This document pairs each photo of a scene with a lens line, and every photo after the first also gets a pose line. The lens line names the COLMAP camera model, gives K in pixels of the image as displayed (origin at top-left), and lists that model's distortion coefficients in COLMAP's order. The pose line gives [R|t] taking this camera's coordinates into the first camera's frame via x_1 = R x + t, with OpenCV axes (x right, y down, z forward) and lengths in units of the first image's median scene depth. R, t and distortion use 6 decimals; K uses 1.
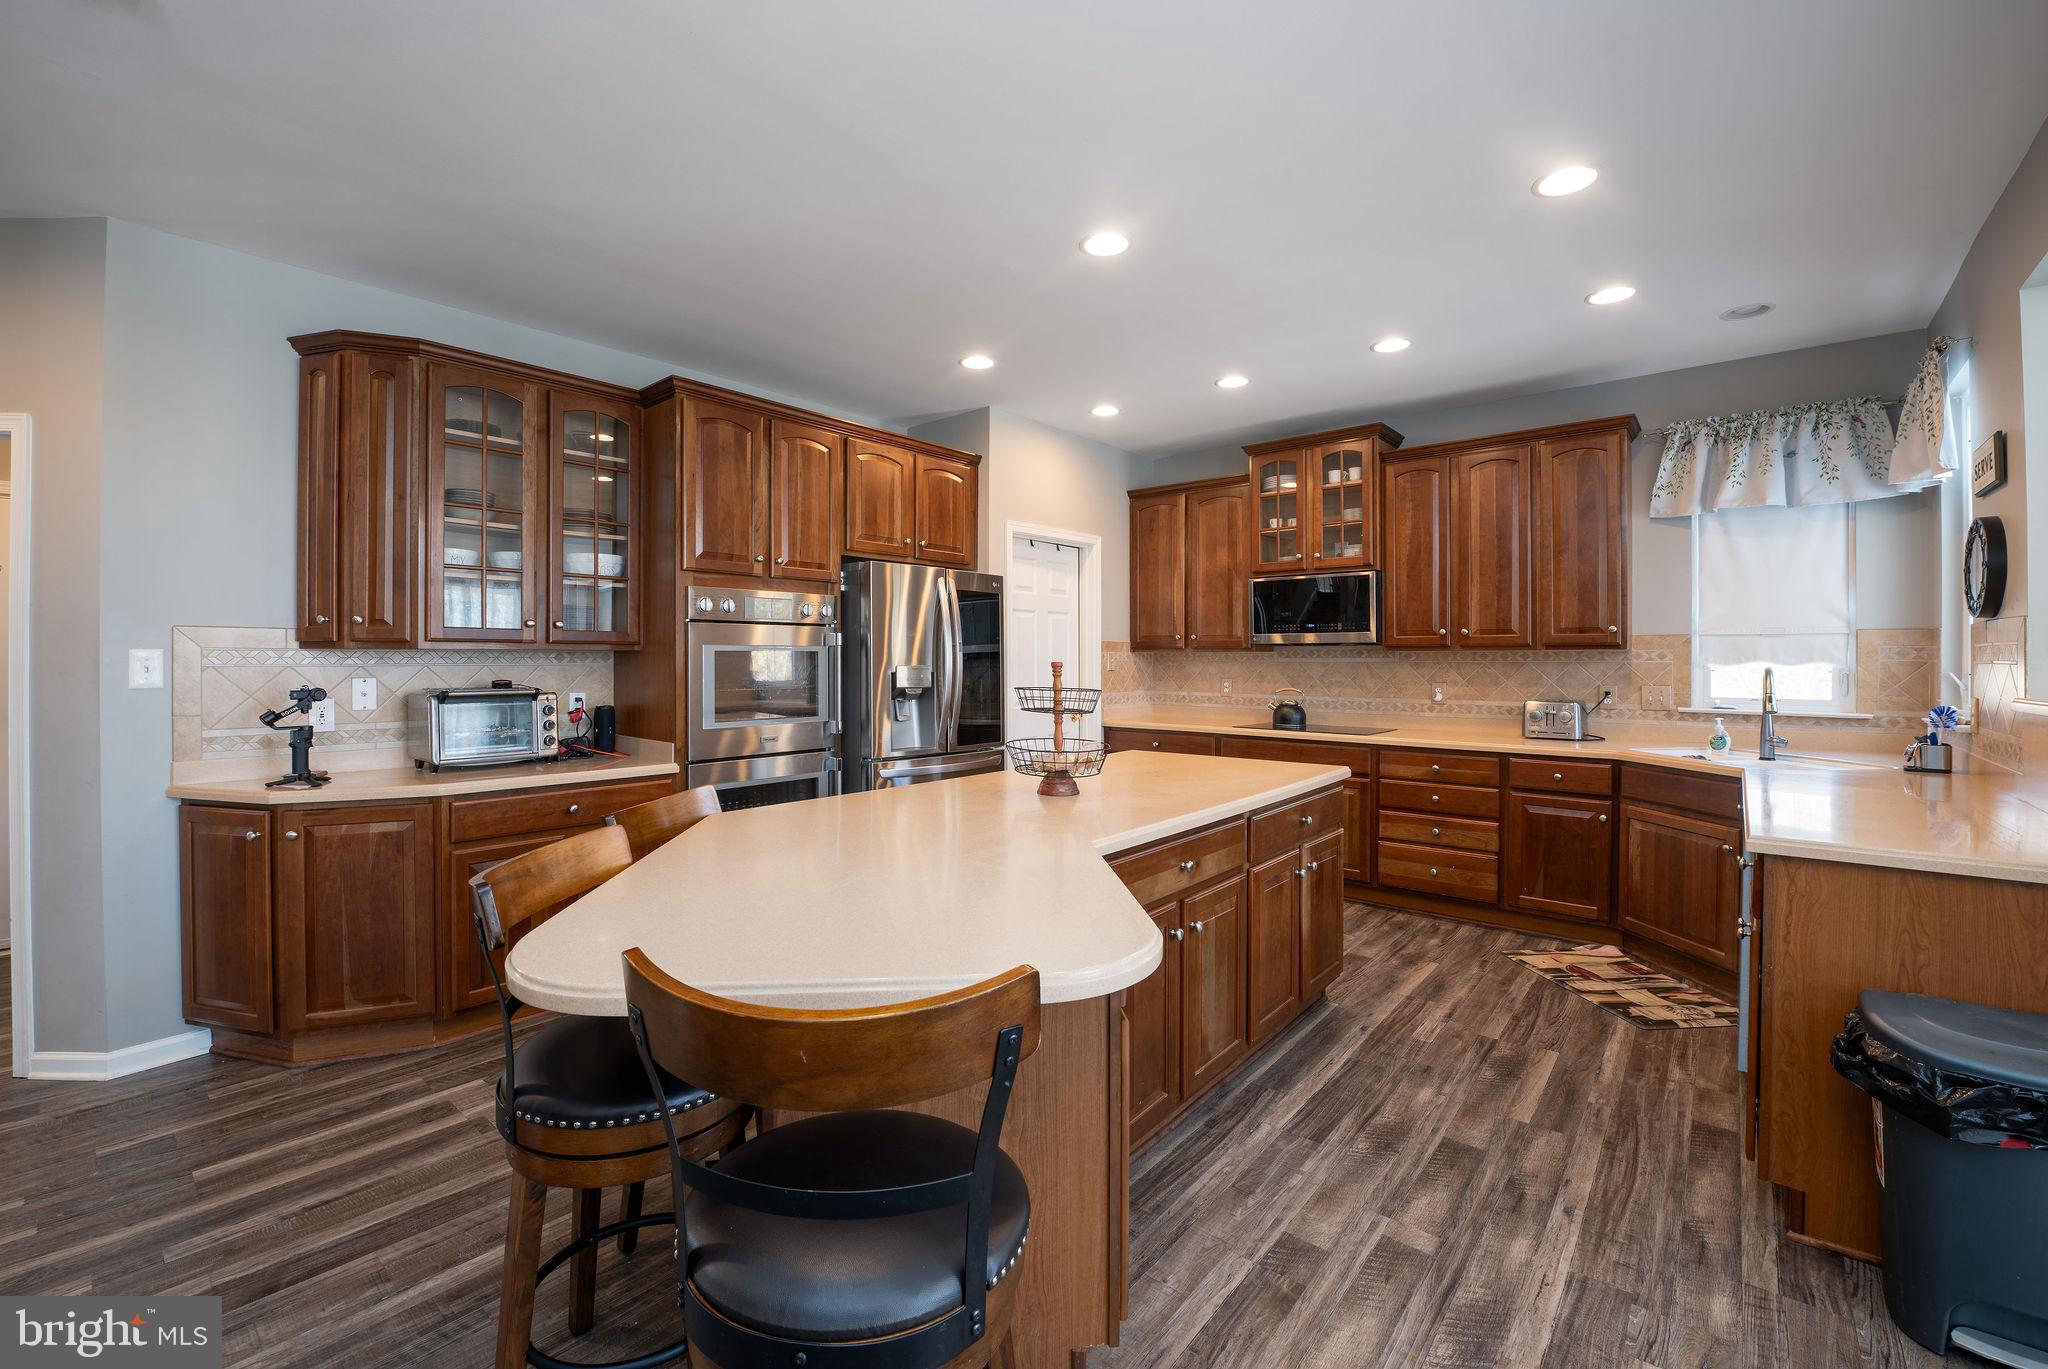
lens RADIAL K [[861.2, 0, 1024.0], [0, 861.2, 684.5], [0, 0, 1]] dist [-0.000433, -0.000018]
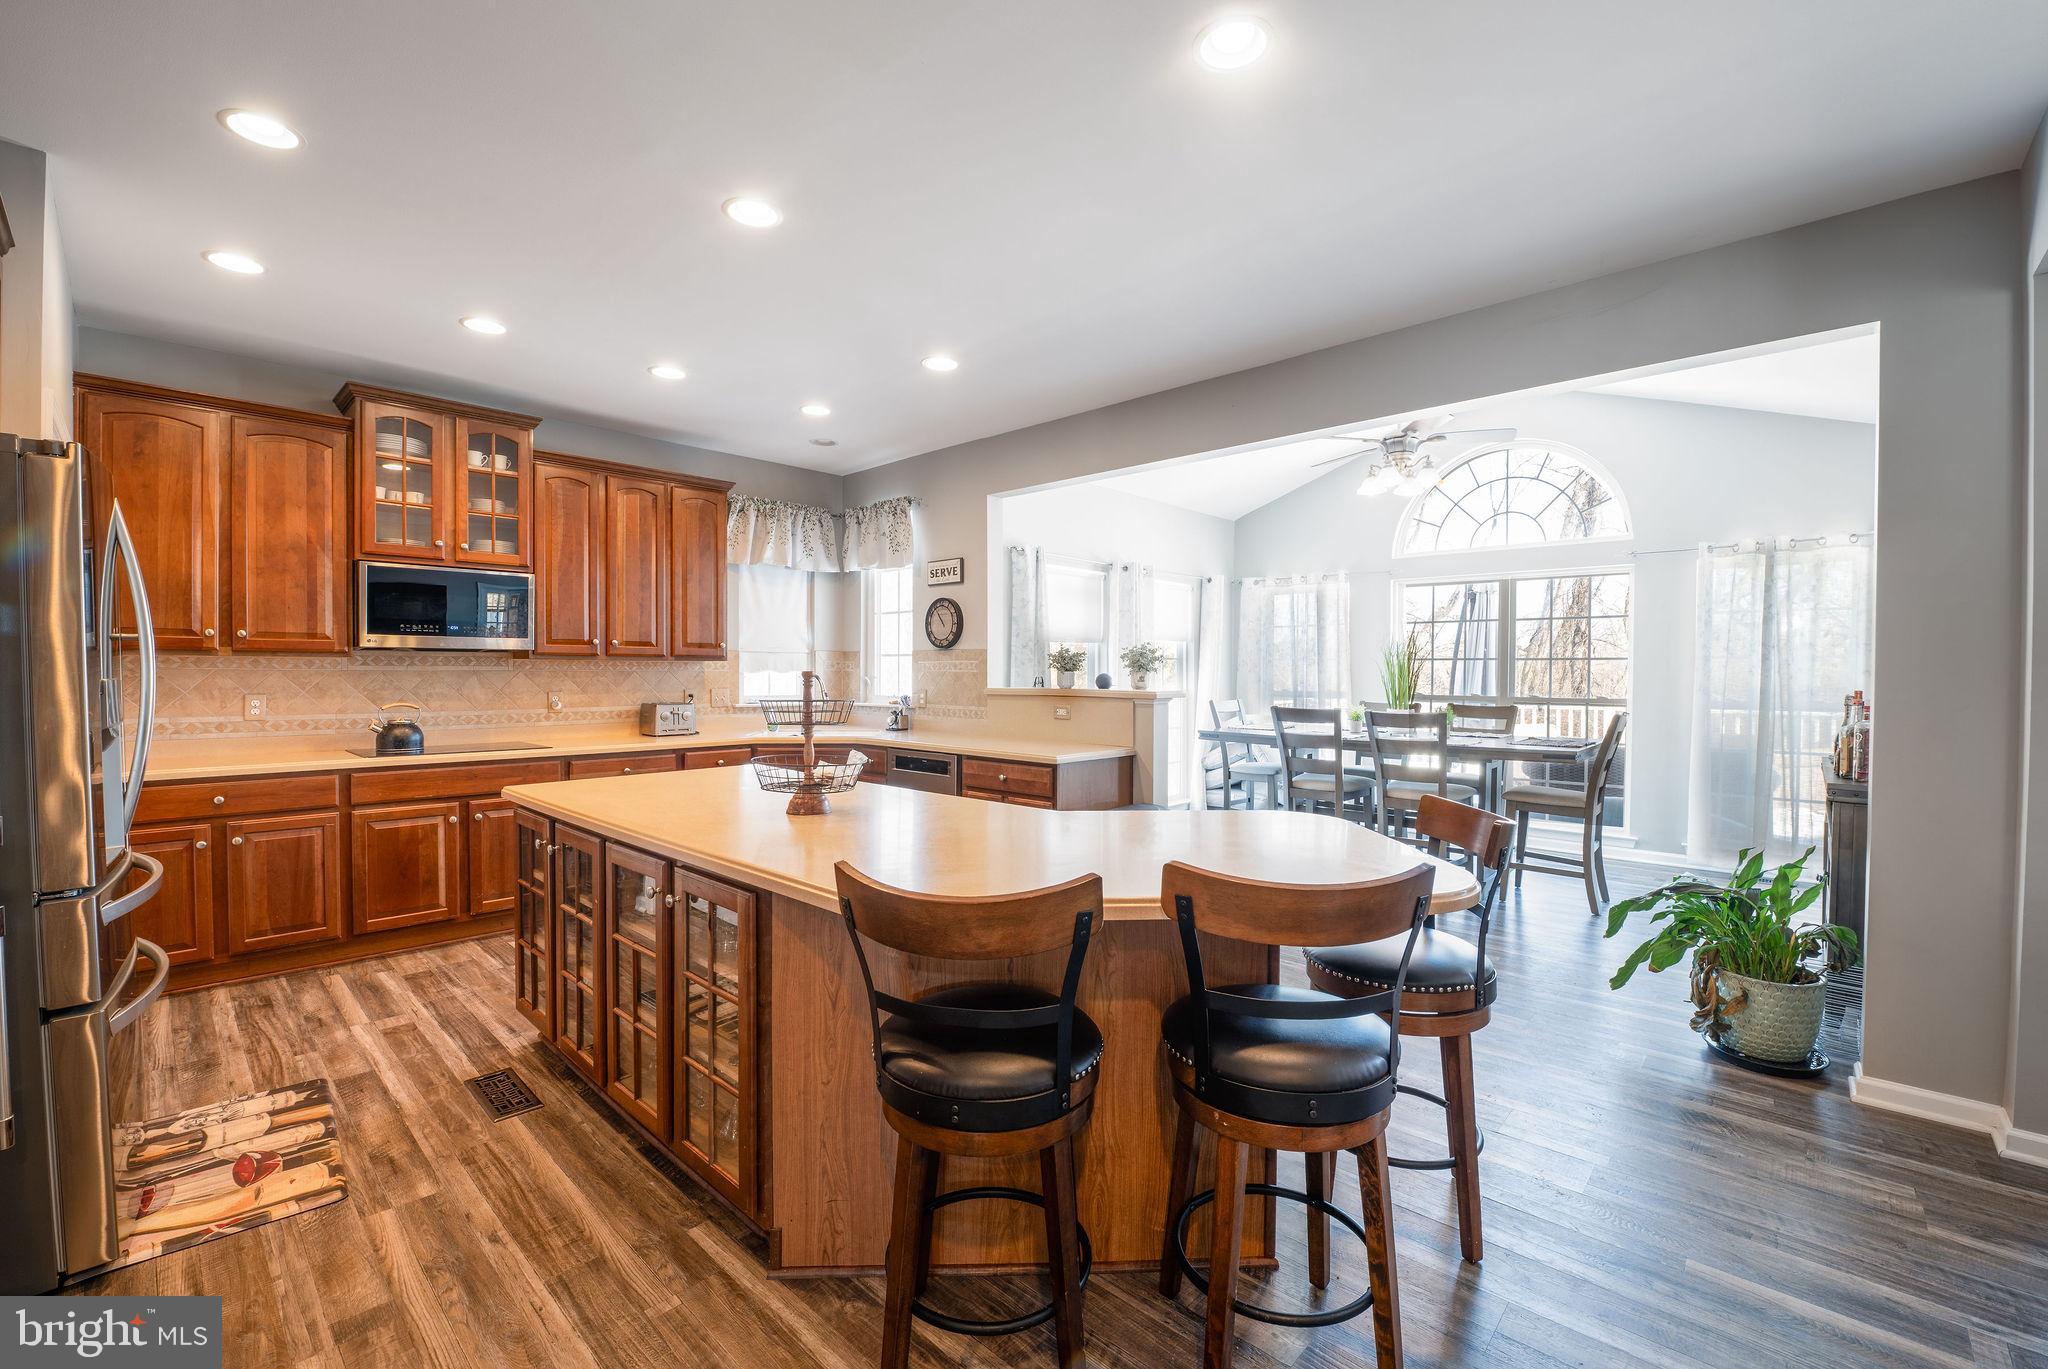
lens RADIAL K [[861.2, 0, 1024.0], [0, 861.2, 684.5], [0, 0, 1]] dist [-0.000433, -0.000018]
pose [[0.063659, -0.016196, 0.997840, -0.479047], [0.024980, 0.999581, 0.014630, -0.011014], [-0.997659, 0.023994, 0.064037, 0.394054]]
